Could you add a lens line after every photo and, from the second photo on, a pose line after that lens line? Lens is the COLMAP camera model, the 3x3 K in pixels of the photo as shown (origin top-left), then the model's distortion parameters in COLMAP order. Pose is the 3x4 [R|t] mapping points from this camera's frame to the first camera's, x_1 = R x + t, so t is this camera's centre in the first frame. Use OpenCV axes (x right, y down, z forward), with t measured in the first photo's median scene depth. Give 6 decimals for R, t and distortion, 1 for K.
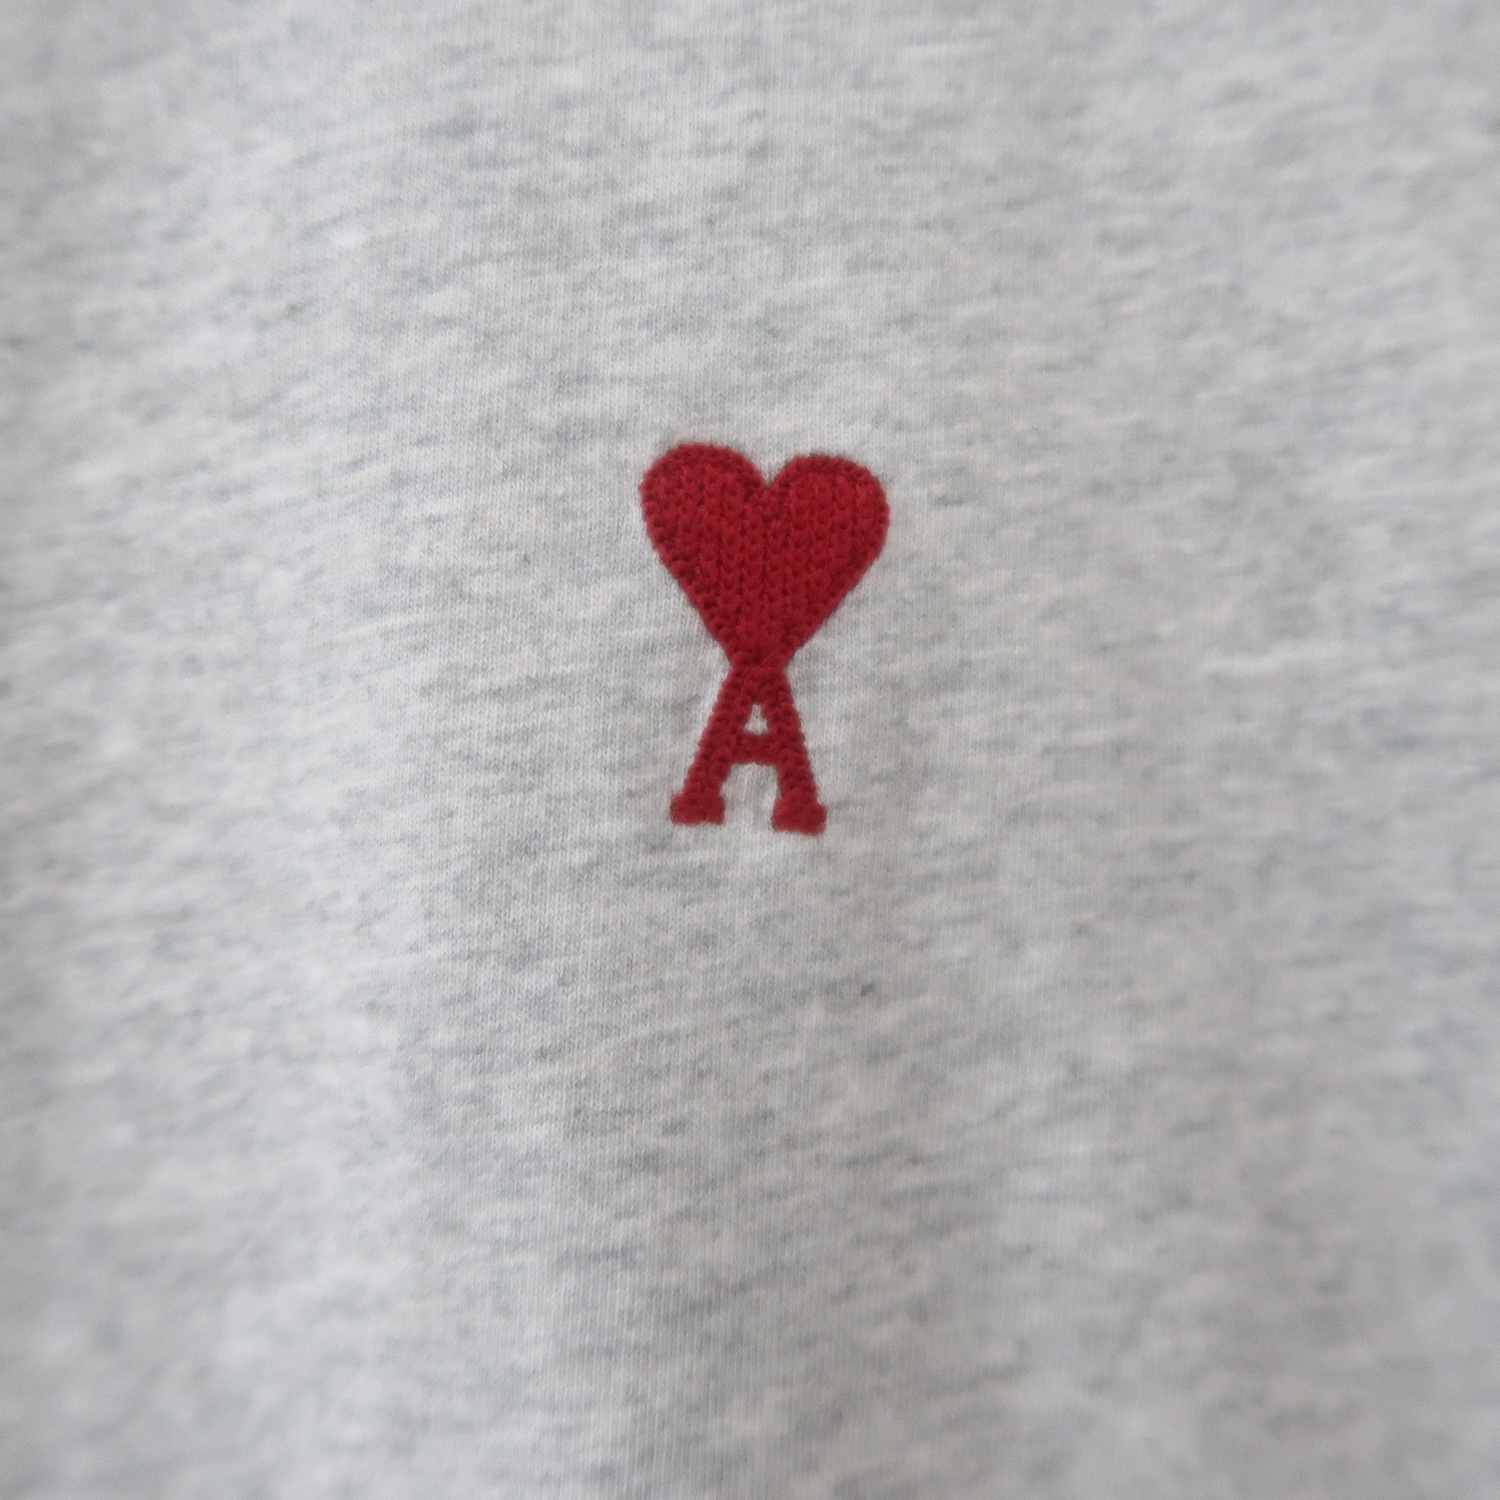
lens RADIAL K [[1567.5, 0, 751.4], [0, 1567.5, 750.9], [0, 0, 1]] dist [-0.020239, 0.000000]
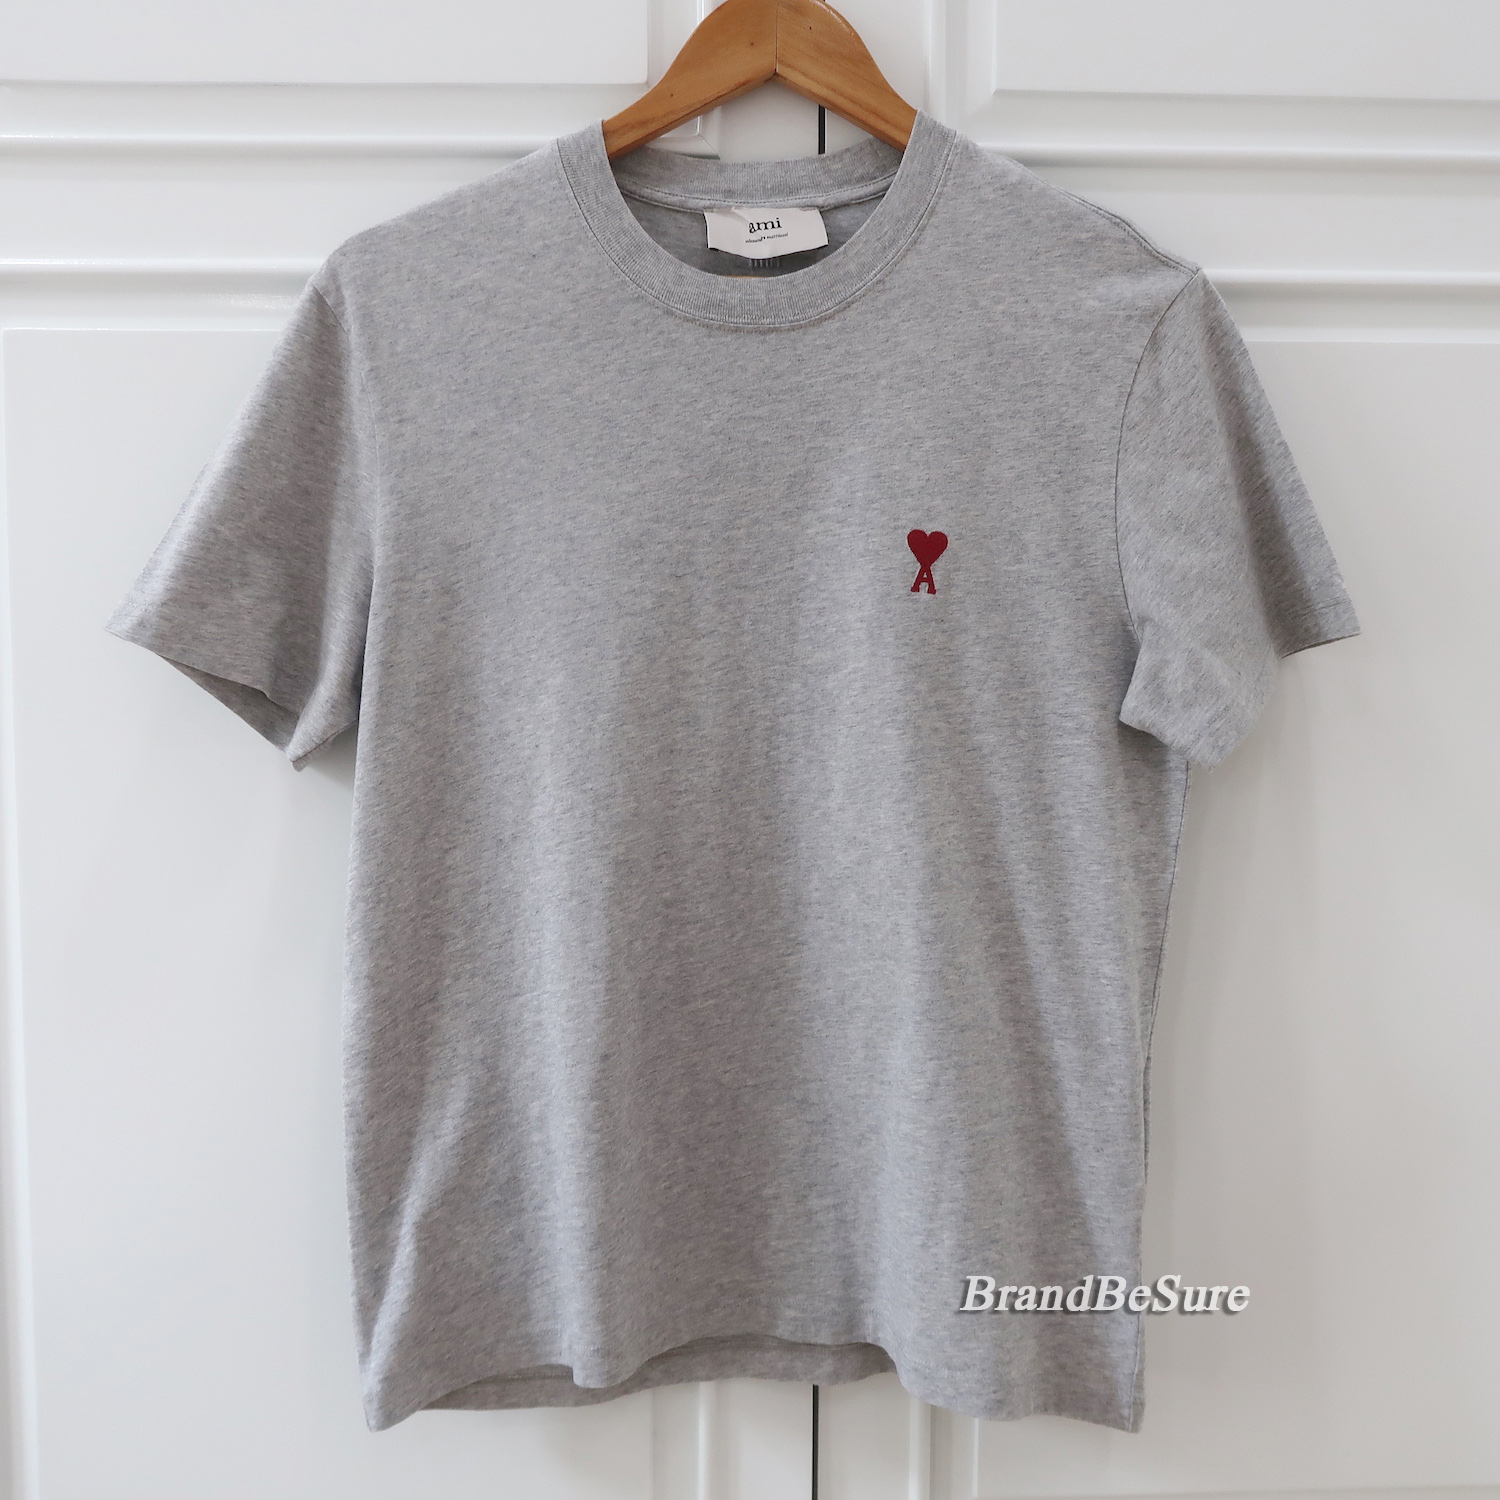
lens RADIAL K [[1567.5, 0, 755.6], [0, 1567.5, 748.7], [0, 0, 1]] dist [-0.020239, 0.000000]
pose [[0.998656, 0.023906, -0.045980, -0.347035], [-0.021947, 0.998850, 0.042628, 0.394834], [0.046947, -0.041562, 0.998032, -4.969893]]
